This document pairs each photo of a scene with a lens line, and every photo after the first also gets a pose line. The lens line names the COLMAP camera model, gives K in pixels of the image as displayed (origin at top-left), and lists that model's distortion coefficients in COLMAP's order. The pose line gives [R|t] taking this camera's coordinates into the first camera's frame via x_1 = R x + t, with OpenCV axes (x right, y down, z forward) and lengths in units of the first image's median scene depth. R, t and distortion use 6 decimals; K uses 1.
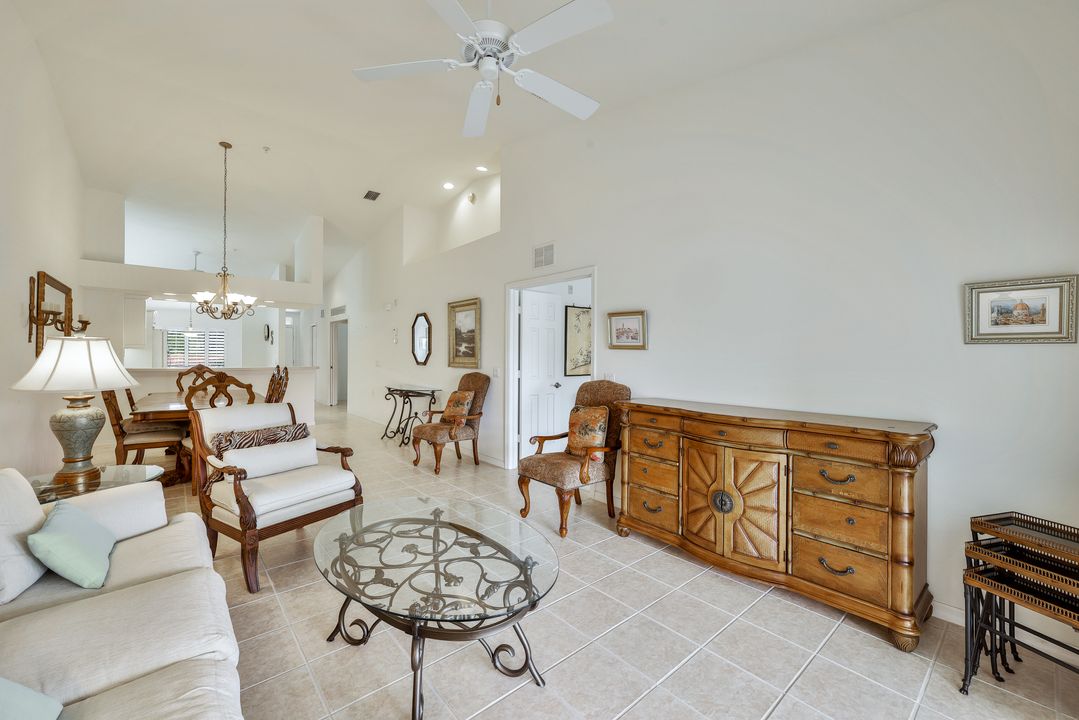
lens RADIAL K [[448.9, 0, 546.3], [0, 448.9, 351.0], [0, 0, 1]] dist [0.004033, 0.000357]
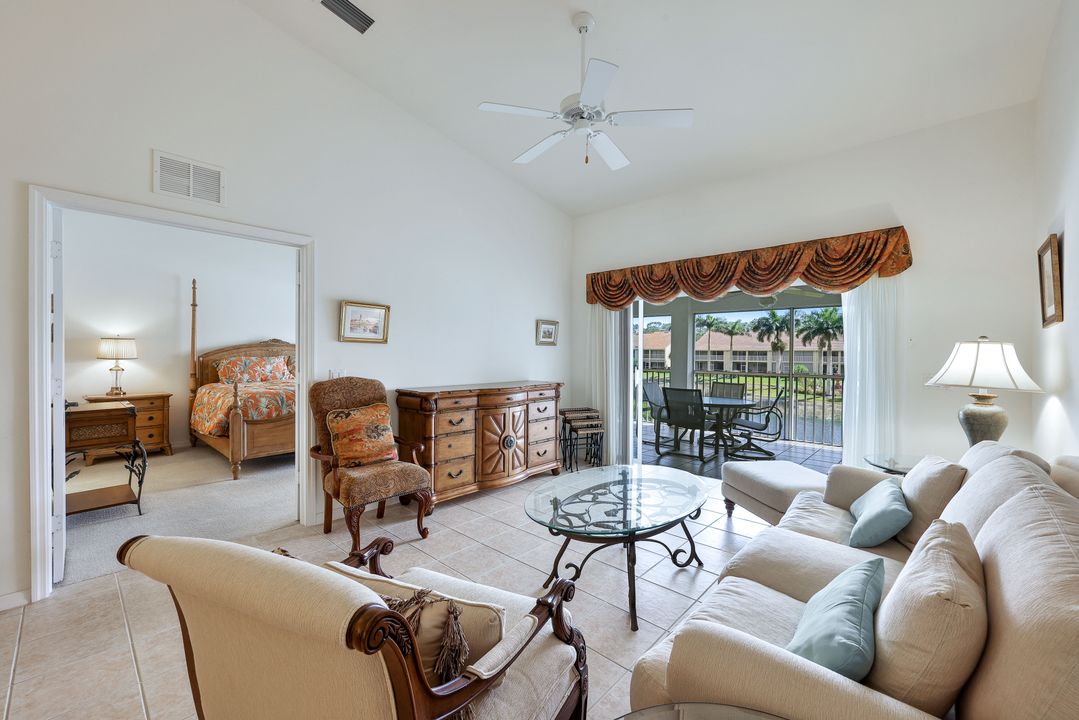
lens RADIAL K [[448.9, 0, 532.3], [0, 448.9, 360.3], [0, 0, 1]] dist [0.004033, 0.000357]
pose [[-0.130941, -0.017073, 0.991243, -1.107352], [-0.010425, 0.999820, 0.015844, 0.020975], [-0.991335, -0.008259, -0.131096, 1.059258]]
